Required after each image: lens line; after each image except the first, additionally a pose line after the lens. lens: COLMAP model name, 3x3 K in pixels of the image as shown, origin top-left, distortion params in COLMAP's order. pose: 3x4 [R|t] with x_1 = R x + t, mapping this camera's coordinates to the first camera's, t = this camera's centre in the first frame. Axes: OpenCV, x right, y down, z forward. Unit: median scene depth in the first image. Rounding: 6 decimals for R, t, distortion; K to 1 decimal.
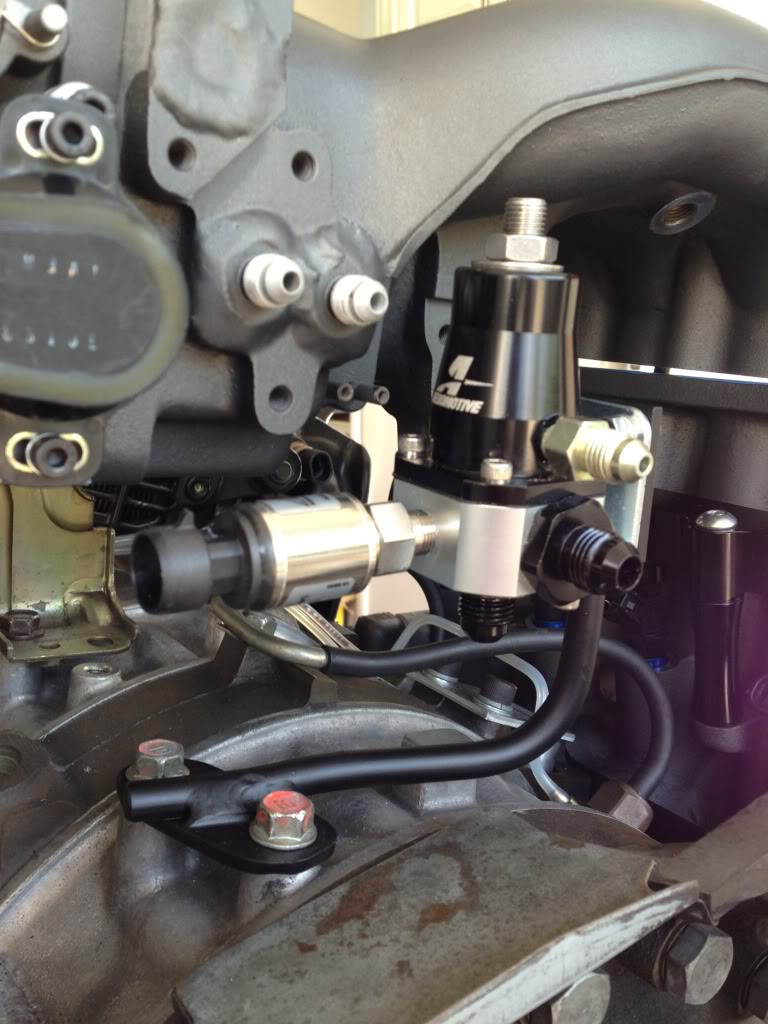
lens RADIAL K [[972.9, 0, 384.0], [0, 972.9, 512.0], [0, 0, 1]] dist [0.179188, -0.305558]
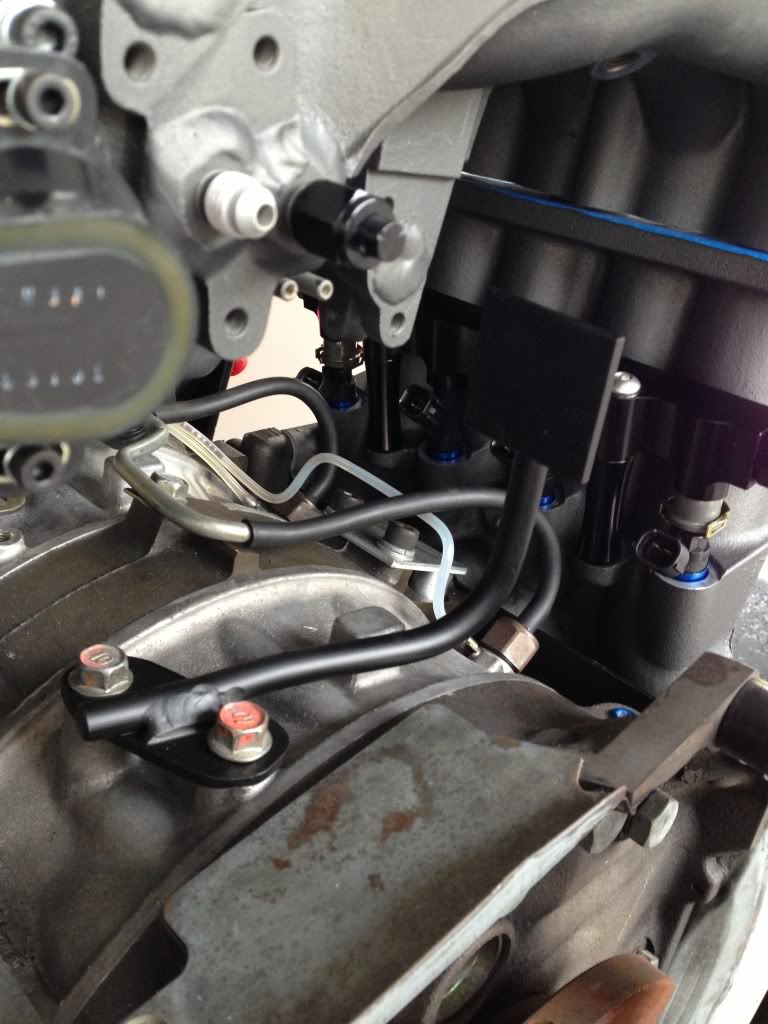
lens RADIAL K [[972.9, 0, 384.0], [0, 972.9, 512.0], [0, 0, 1]] dist [0.179188, -0.305558]
pose [[0.984383, -0.013239, 0.175540, -0.142987], [-0.036211, 0.960616, 0.275511, -0.219003], [-0.172274, -0.277565, 0.945135, 0.060744]]
